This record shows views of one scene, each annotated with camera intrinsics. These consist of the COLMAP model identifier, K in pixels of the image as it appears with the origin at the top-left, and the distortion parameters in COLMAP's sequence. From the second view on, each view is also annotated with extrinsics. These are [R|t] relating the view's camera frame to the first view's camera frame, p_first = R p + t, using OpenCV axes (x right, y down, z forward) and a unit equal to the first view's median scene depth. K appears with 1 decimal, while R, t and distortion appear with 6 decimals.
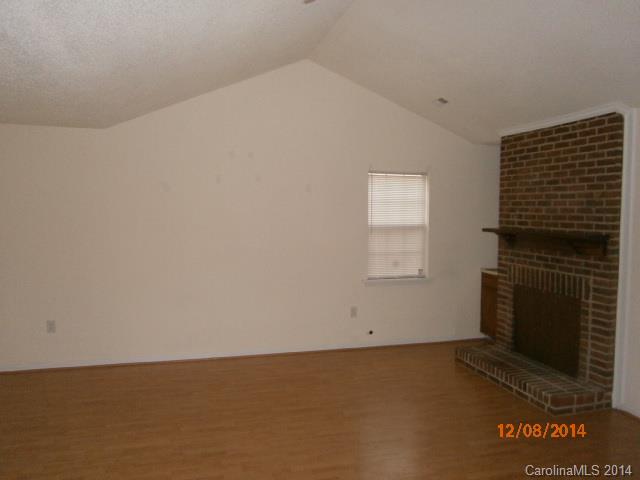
lens RADIAL K [[528.6, 0, 320.8], [0, 528.6, 239.8], [0, 0, 1]] dist [-0.014811, 0.007896]
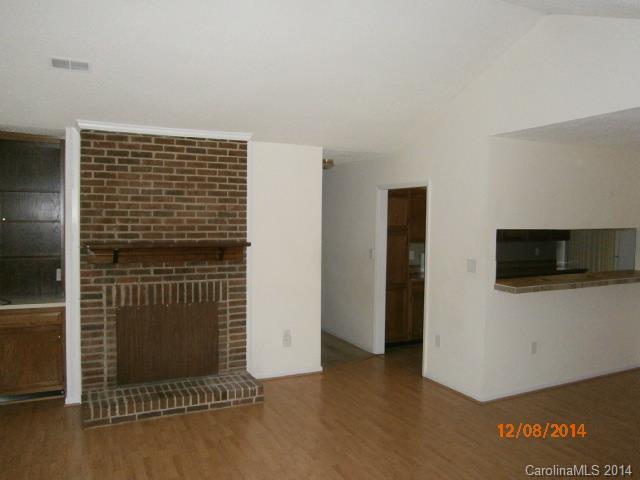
lens RADIAL K [[528.6, 0, 320.6], [0, 528.6, 240.0], [0, 0, 1]] dist [-0.014811, 0.007896]
pose [[-0.197200, -0.047627, 0.979206, -0.612749], [0.047871, 0.997160, 0.058141, -0.067836], [-0.979194, 0.058341, -0.194360, 0.967024]]
